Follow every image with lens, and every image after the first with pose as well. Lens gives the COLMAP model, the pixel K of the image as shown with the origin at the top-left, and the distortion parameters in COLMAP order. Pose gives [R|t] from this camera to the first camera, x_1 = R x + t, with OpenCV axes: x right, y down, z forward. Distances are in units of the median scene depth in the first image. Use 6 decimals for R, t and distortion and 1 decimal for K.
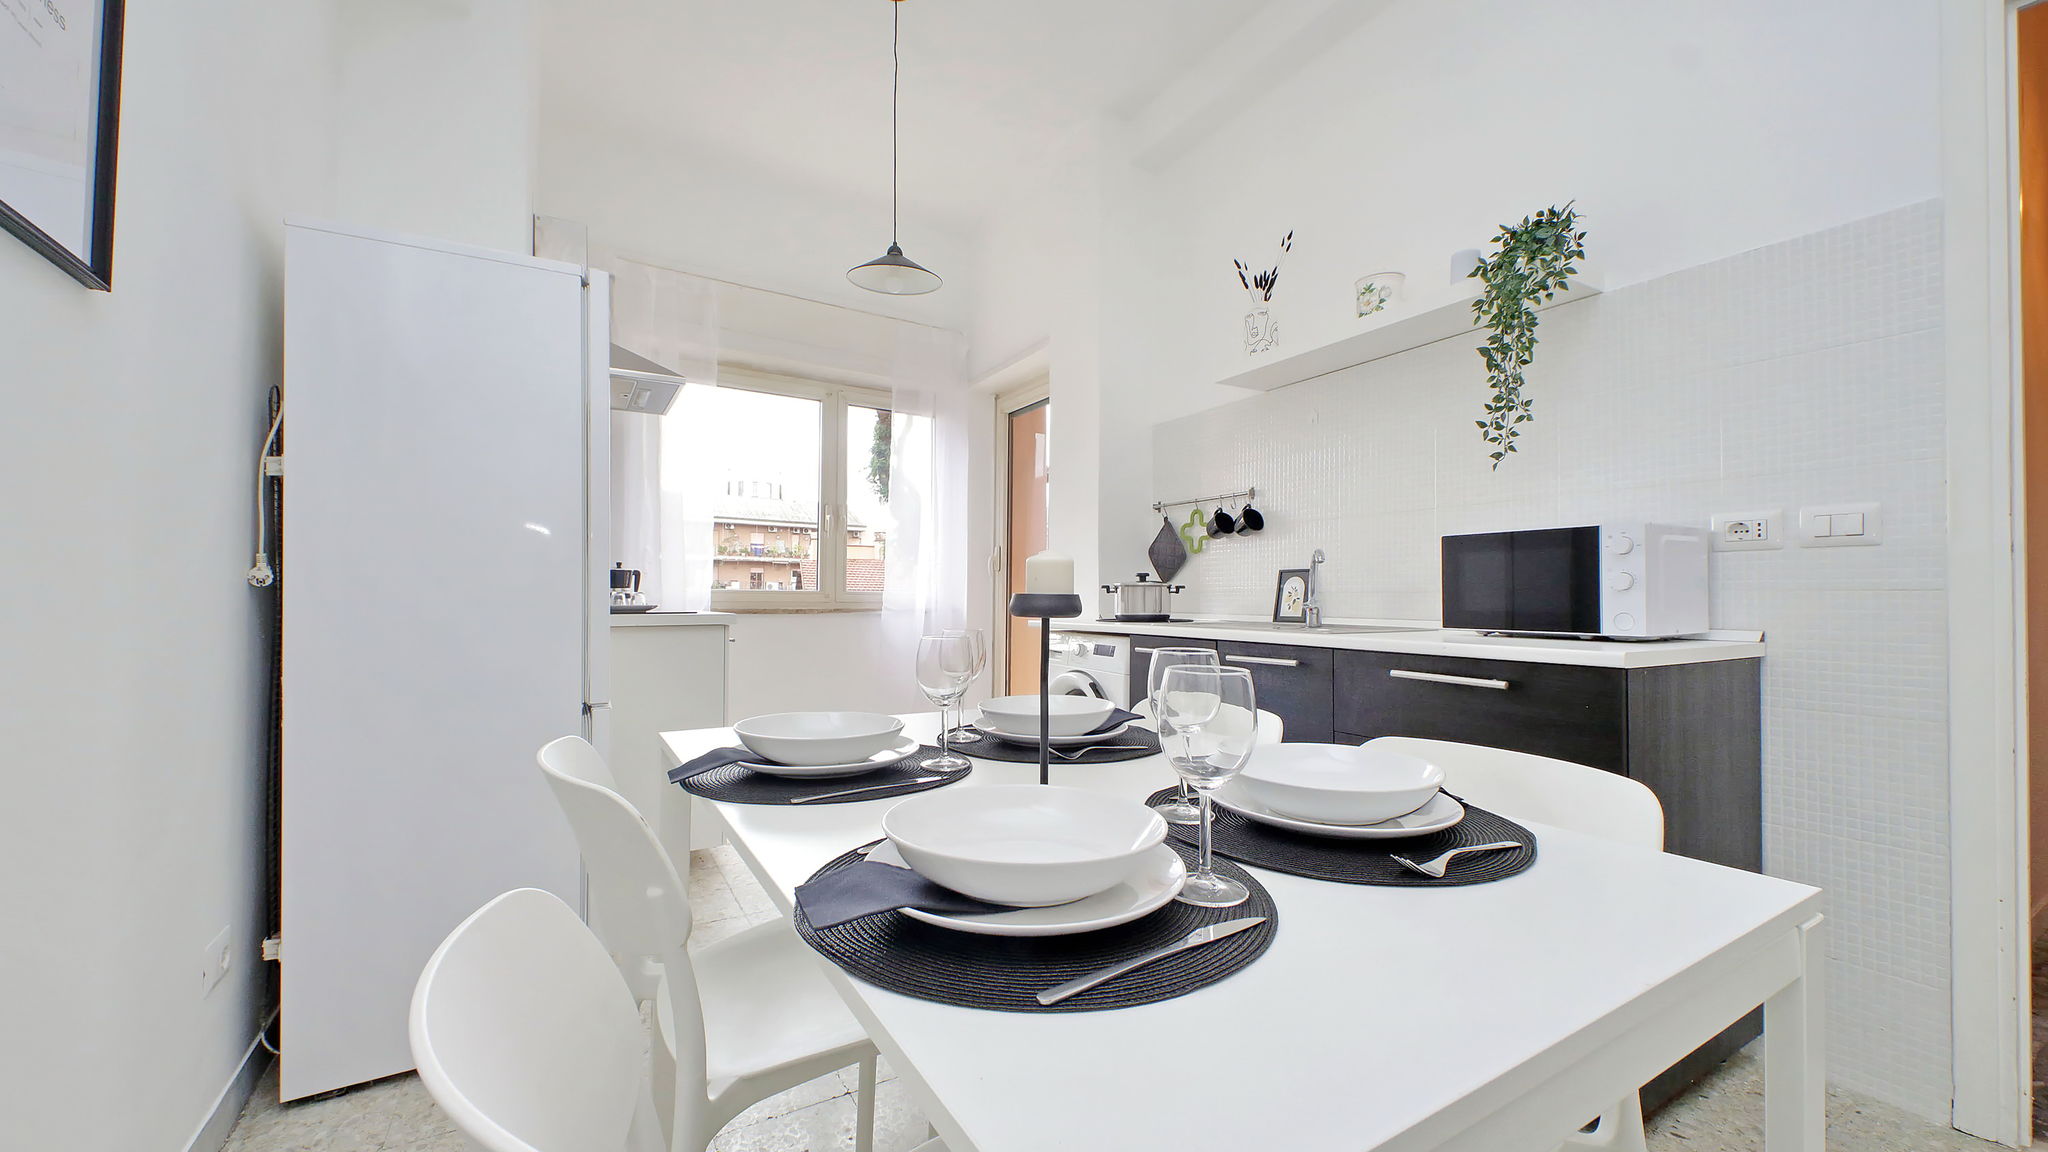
lens RADIAL K [[779.2, 0, 1024.0], [0, 779.2, 576.0], [0, 0, 1]] dist [0.002126, -0.000432]
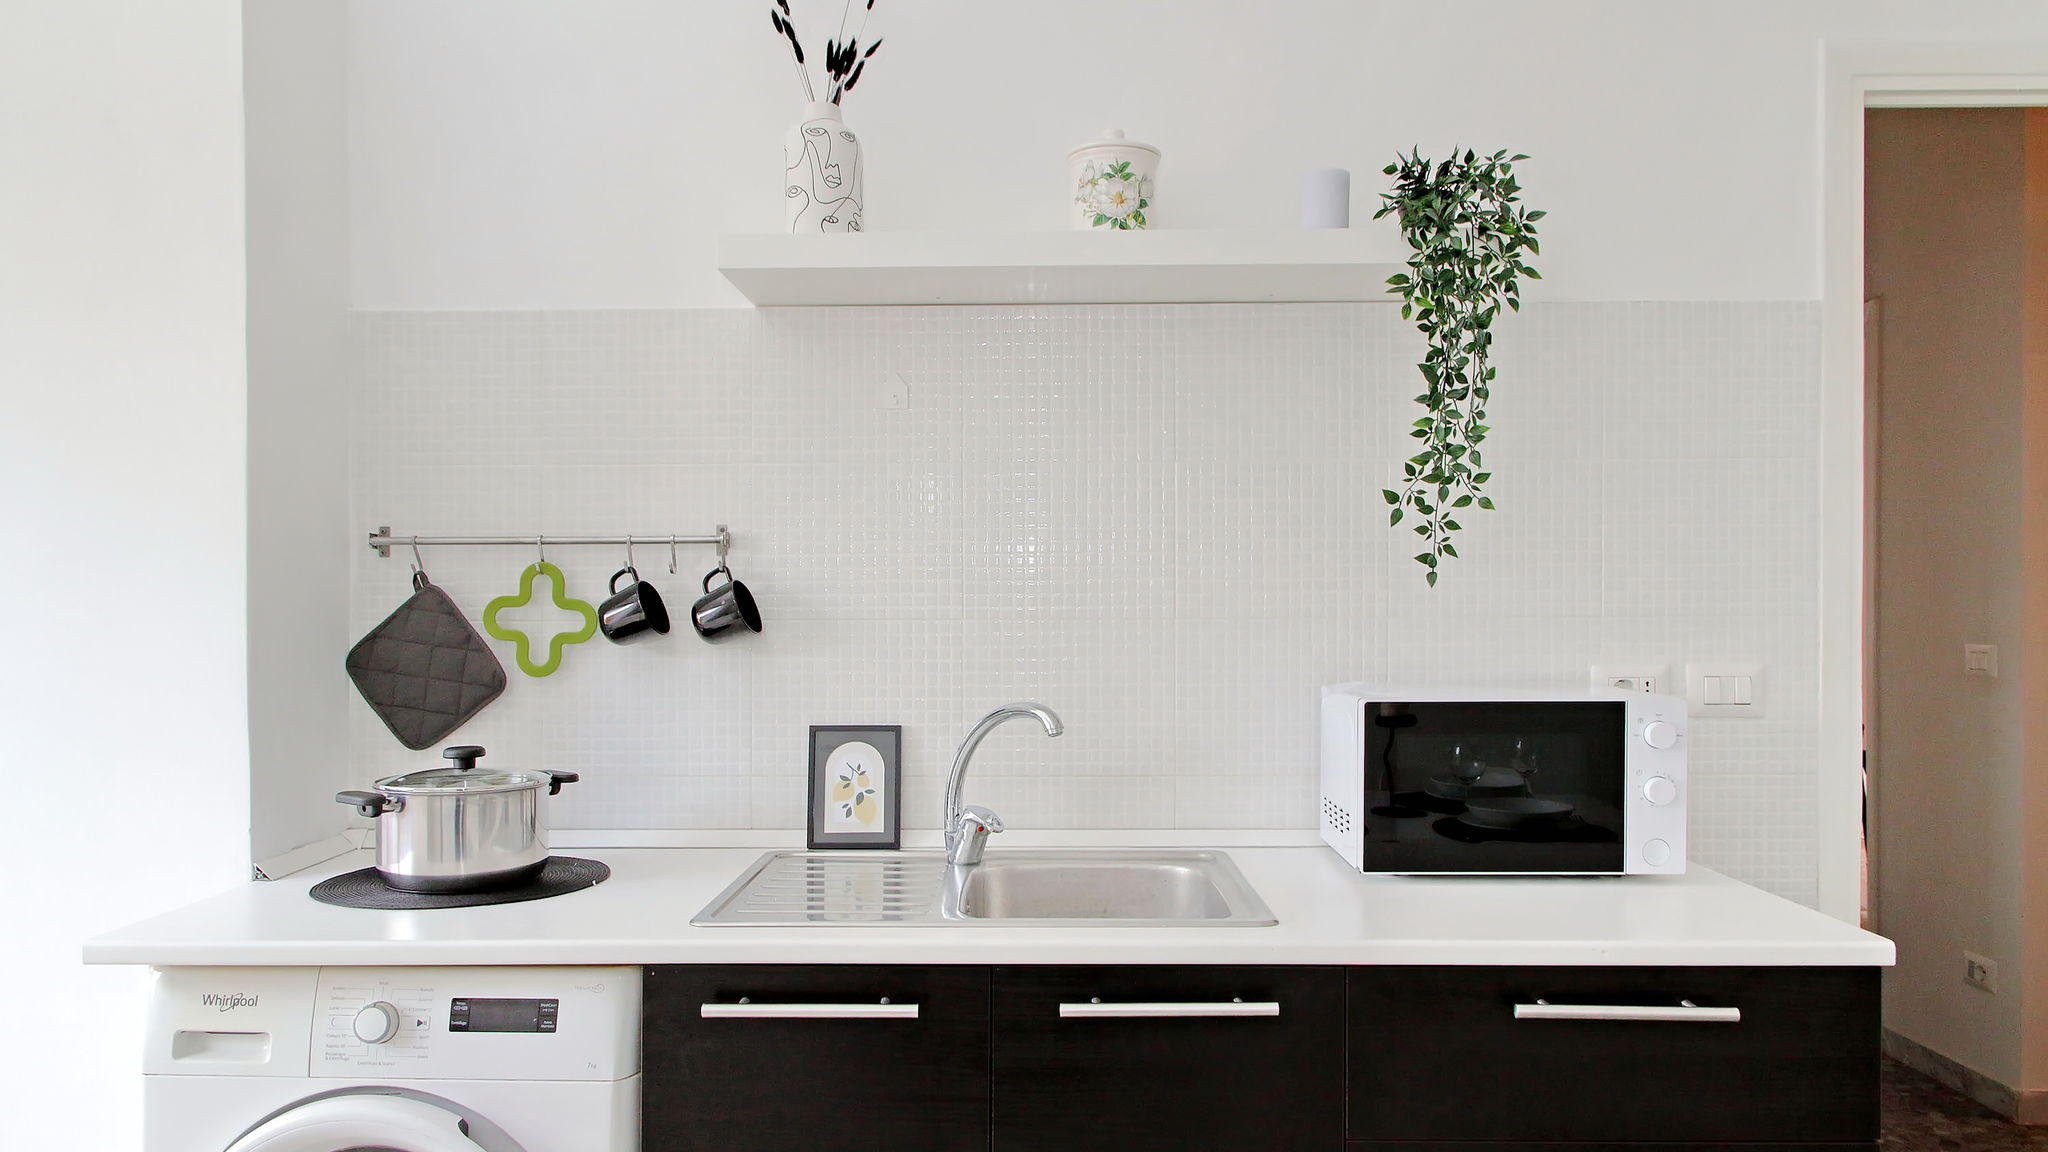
lens RADIAL K [[1419.7, 0, 1013.7], [0, 1419.7, 587.9], [0, 0, 1]] dist [0.003089, 0.001706]
pose [[0.515518, 0.000783, 0.856879, -0.318143], [-0.015421, 0.999846, 0.008364, -0.100059], [-0.856740, -0.017526, 0.515450, 0.527414]]
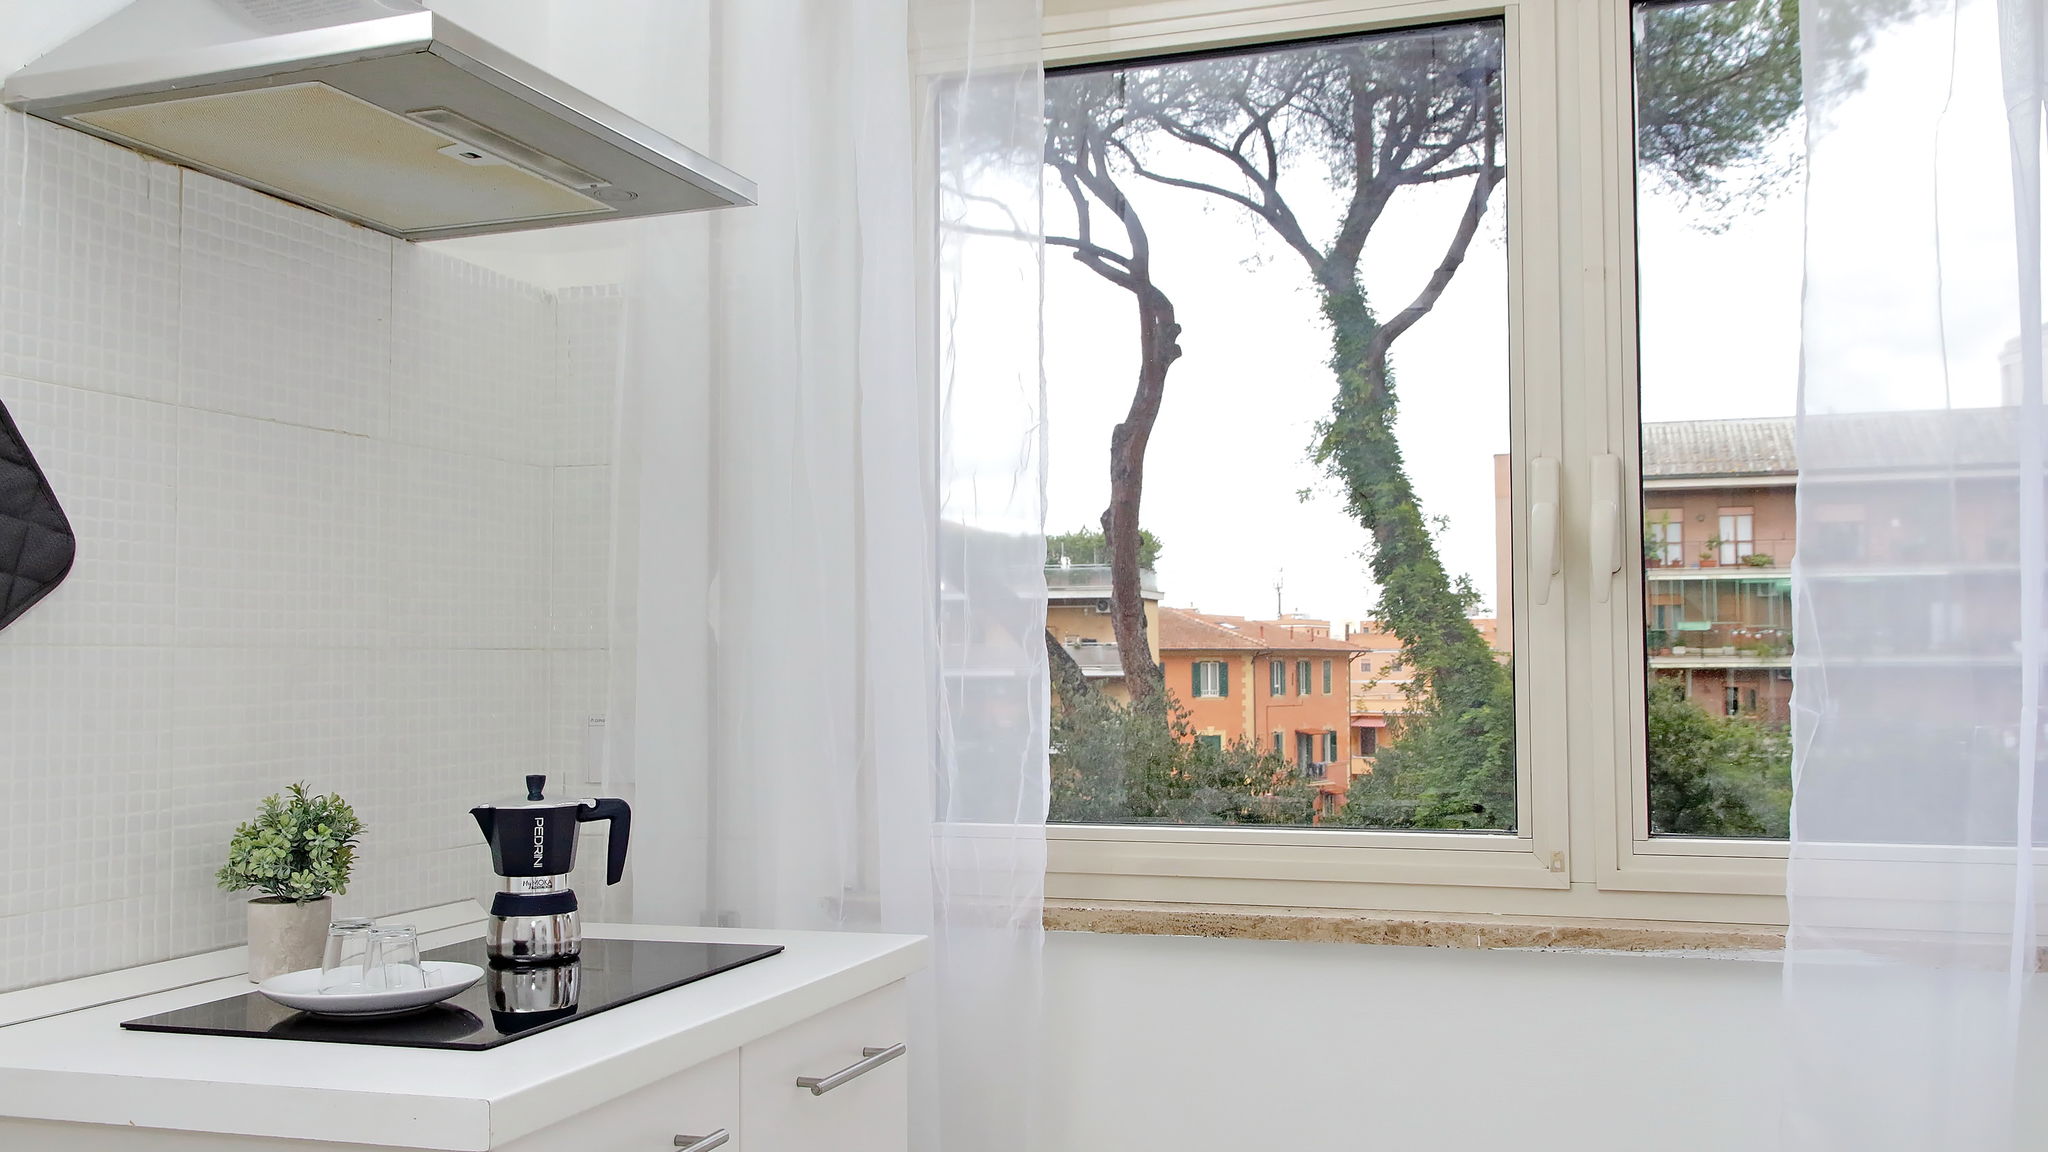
lens RADIAL K [[1888.7, 0, 1022.3], [0, 1888.7, 577.4], [0, 0, 1]] dist [0.005133, 0.003350]
pose [[0.659405, -0.048376, -0.750230, 0.107534], [0.032930, 0.998828, -0.035462, -0.070976], [0.751067, -0.001321, 0.660225, 0.847312]]
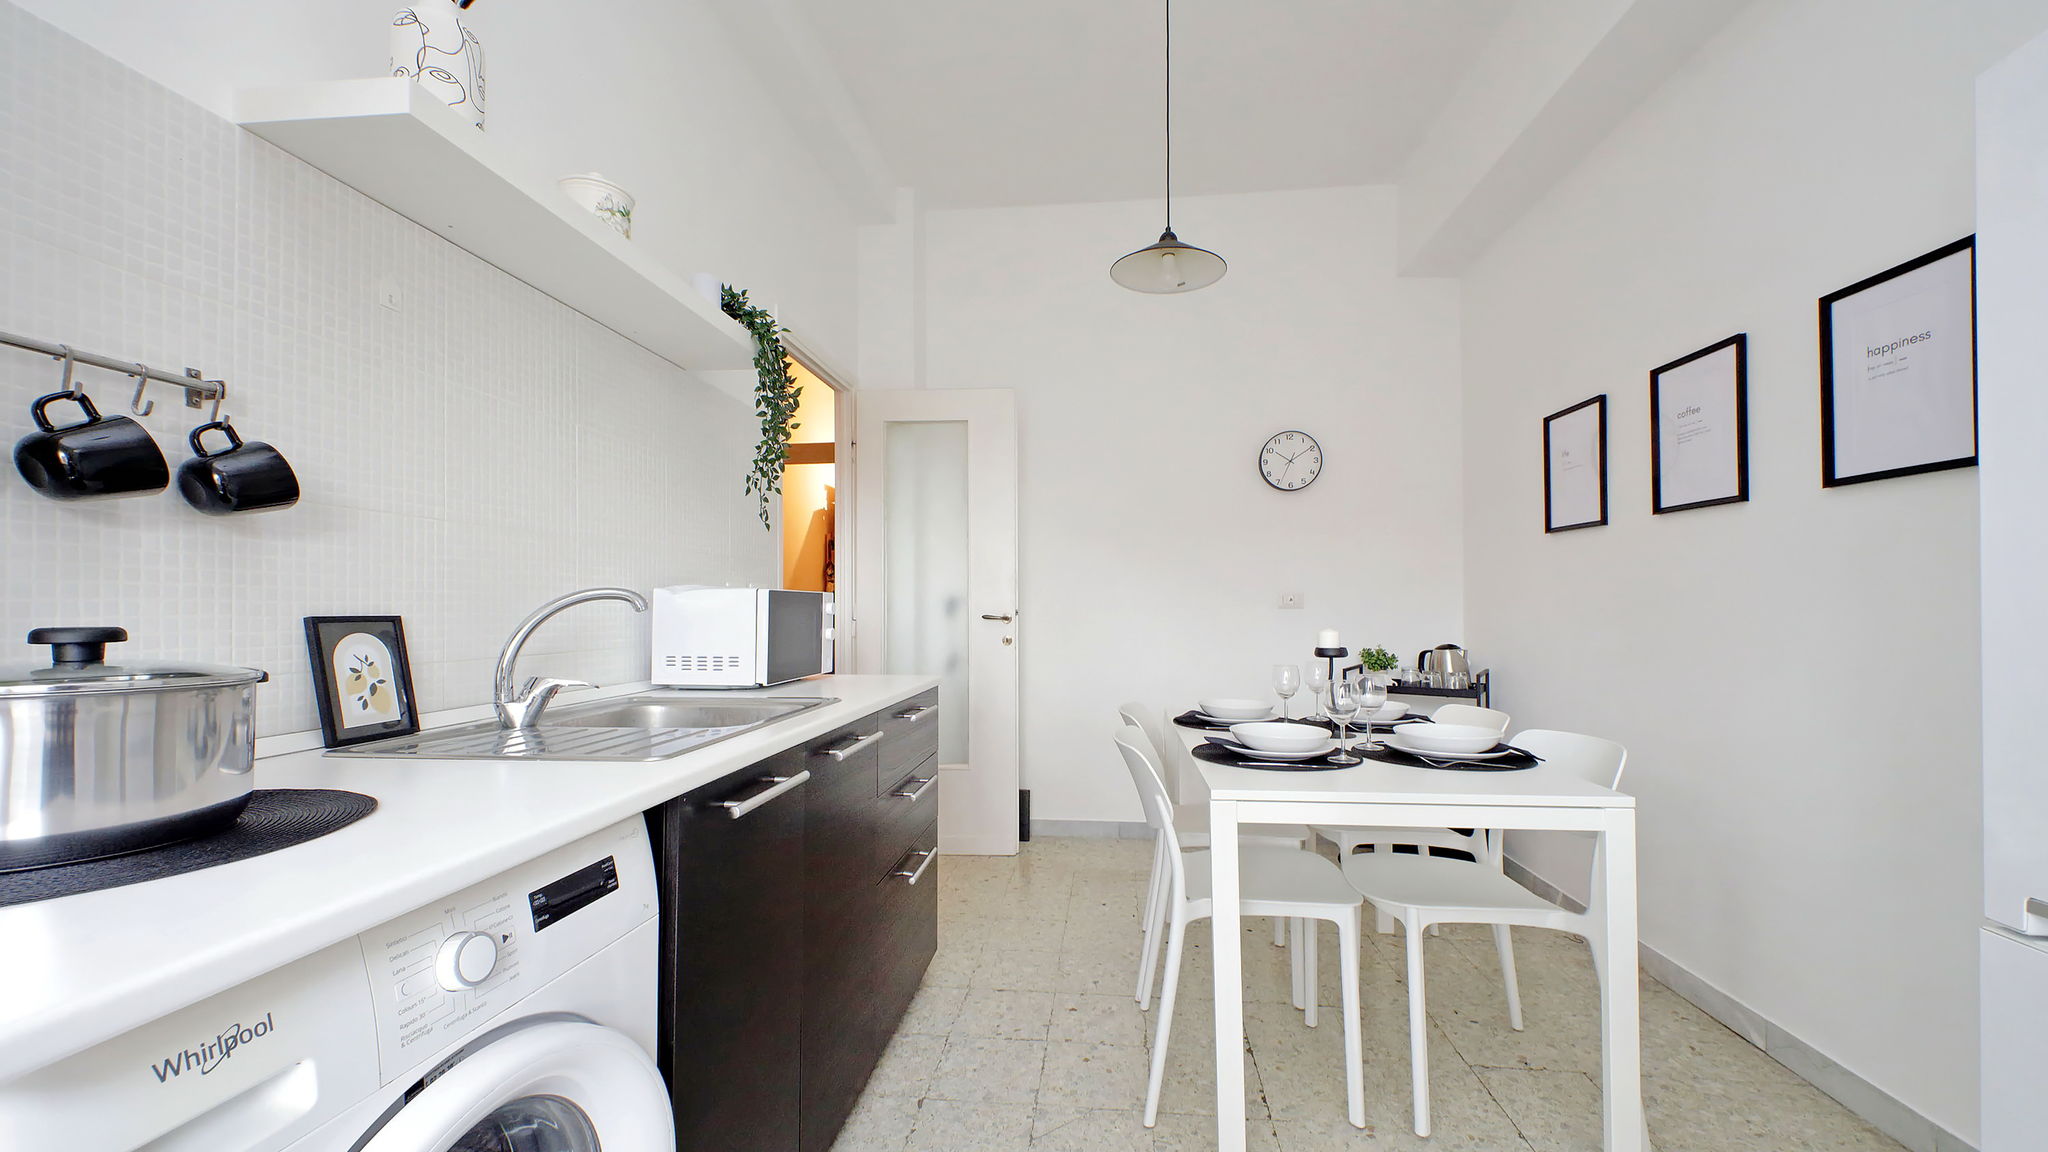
lens RADIAL K [[787.8, 0, 1041.2], [0, 787.8, 581.9], [0, 0, 1]] dist [0.010186, -0.001941]
pose [[-0.810374, 0.012438, 0.585781, -0.233358], [-0.022203, 0.998405, -0.051916, -0.013770], [-0.585492, -0.055077, -0.808805, 1.190327]]
